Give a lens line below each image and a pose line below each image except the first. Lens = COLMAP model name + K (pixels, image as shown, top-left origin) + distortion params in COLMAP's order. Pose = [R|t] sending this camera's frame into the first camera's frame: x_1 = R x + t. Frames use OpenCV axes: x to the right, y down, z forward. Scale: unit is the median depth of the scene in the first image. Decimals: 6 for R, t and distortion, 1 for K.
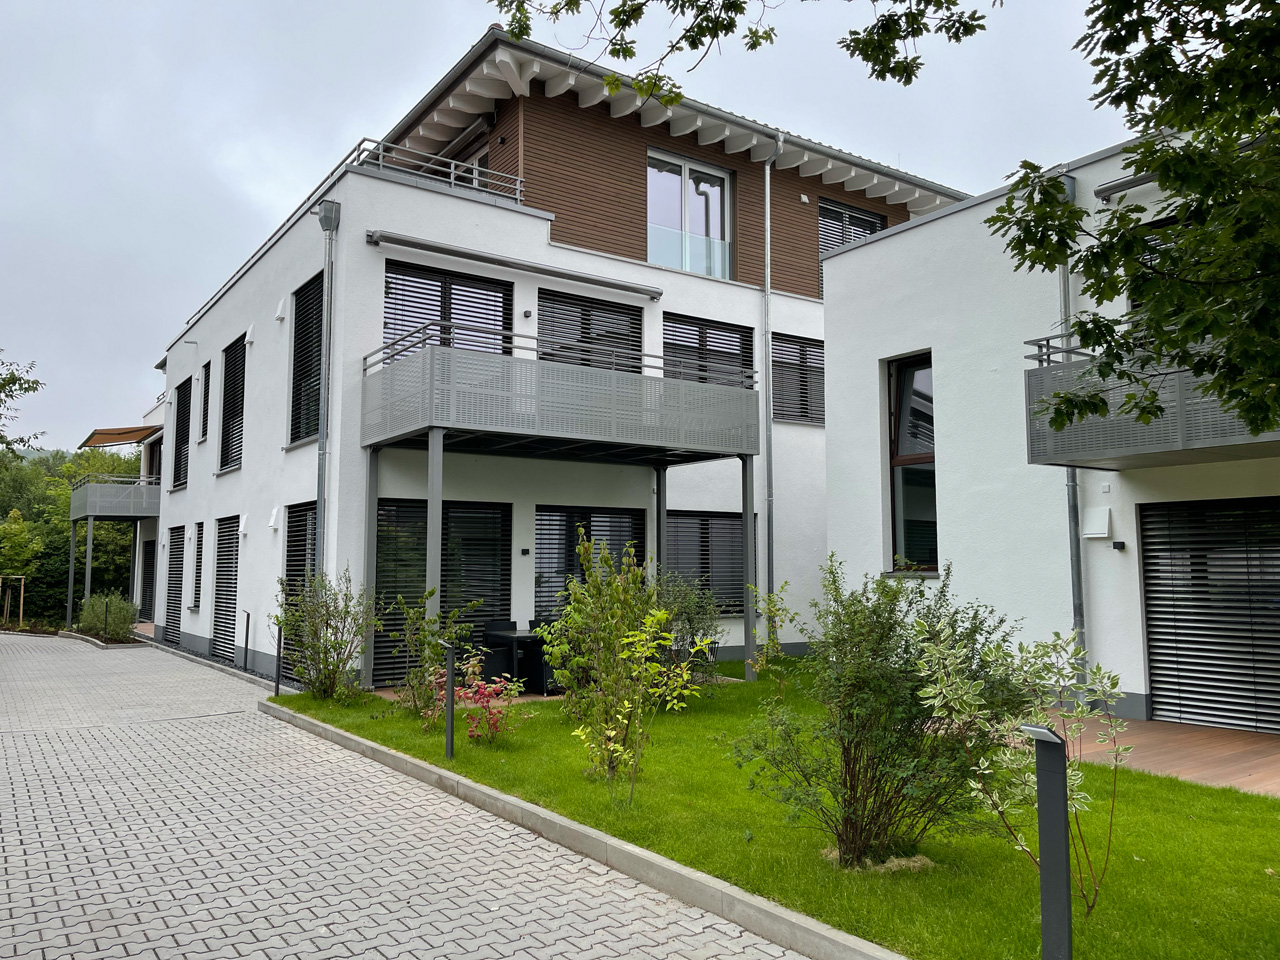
lens RADIAL K [[960.6, 0, 638.4], [0, 960.6, 475.8], [0, 0, 1]] dist [0.077604, -0.099666]
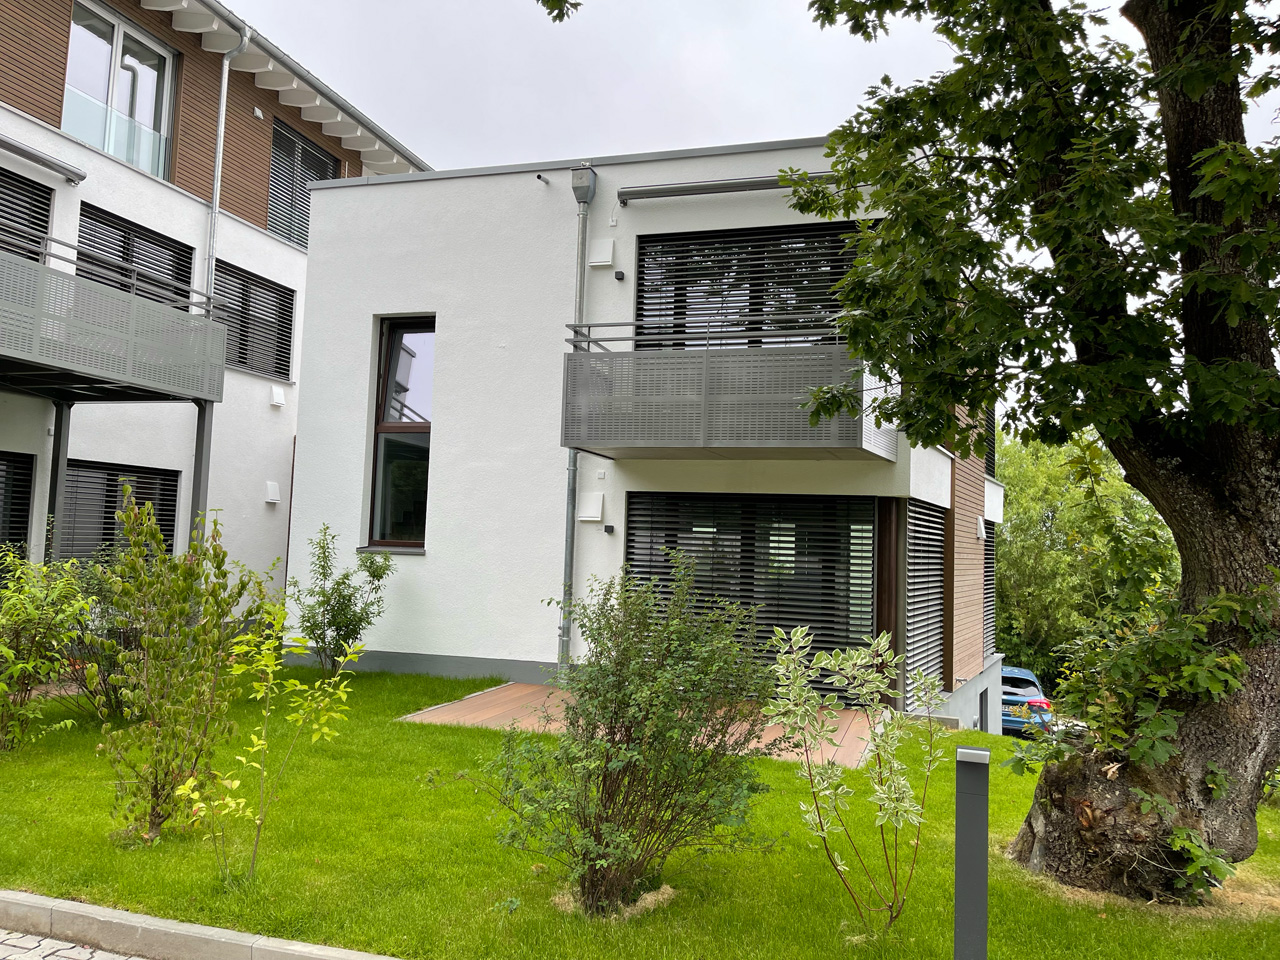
lens RADIAL K [[960.6, 0, 638.4], [0, 960.6, 475.8], [0, 0, 1]] dist [0.077604, -0.099666]
pose [[0.785571, 0.072132, 0.614553, -0.103413], [-0.092566, 0.995706, 0.001456, 0.006643], [-0.611809, -0.058030, 0.788874, 0.115849]]
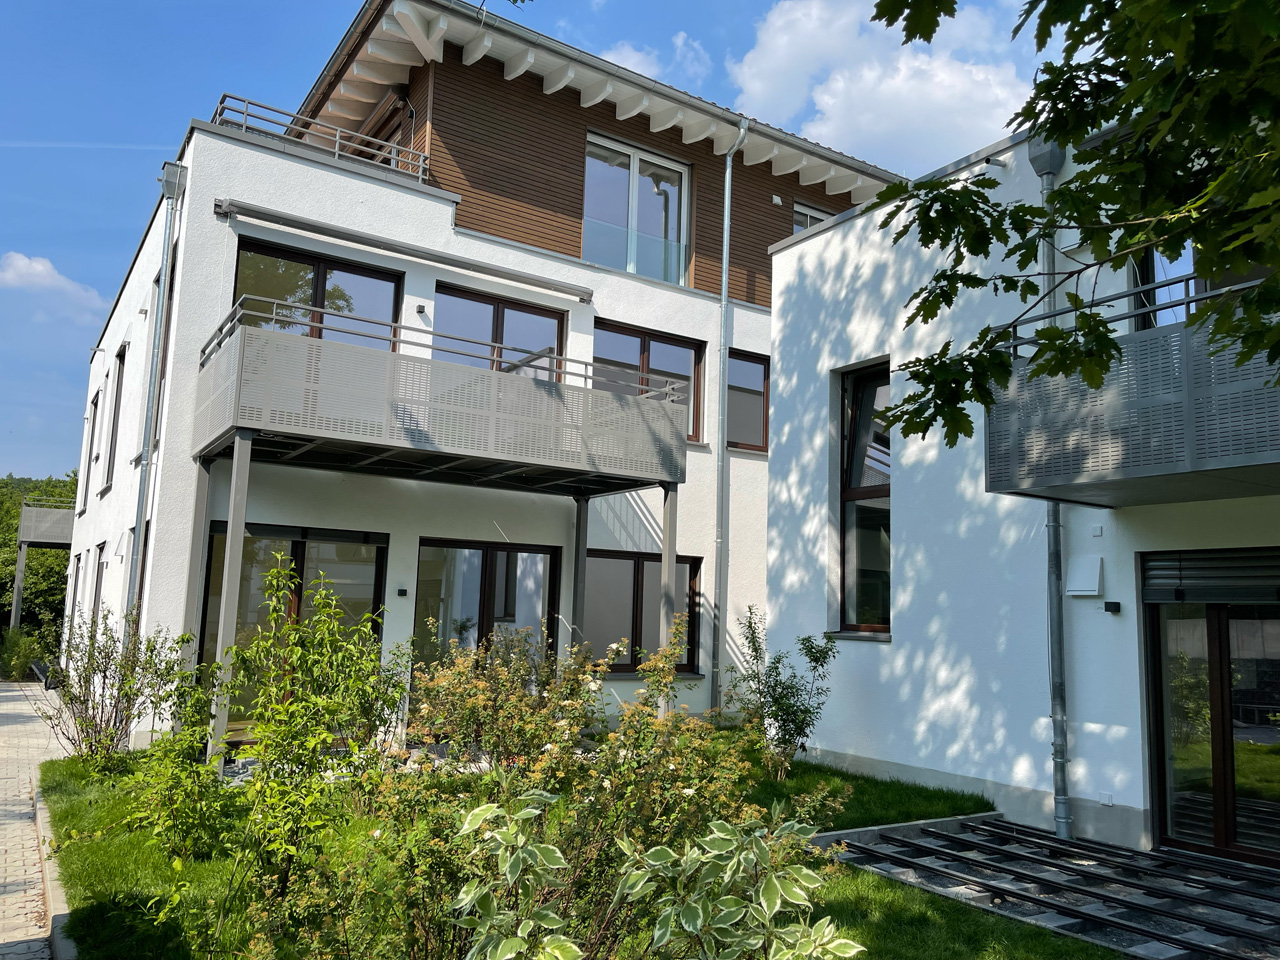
lens RADIAL K [[965.8, 0, 637.0], [0, 965.8, 493.4], [0, 0, 1]] dist [0.075974, -0.101471]
pose [[0.999045, 0.029233, -0.032469, 0.113132], [-0.030286, 0.999015, -0.032433, 0.015172], [0.031488, 0.033385, 0.998946, 0.174616]]
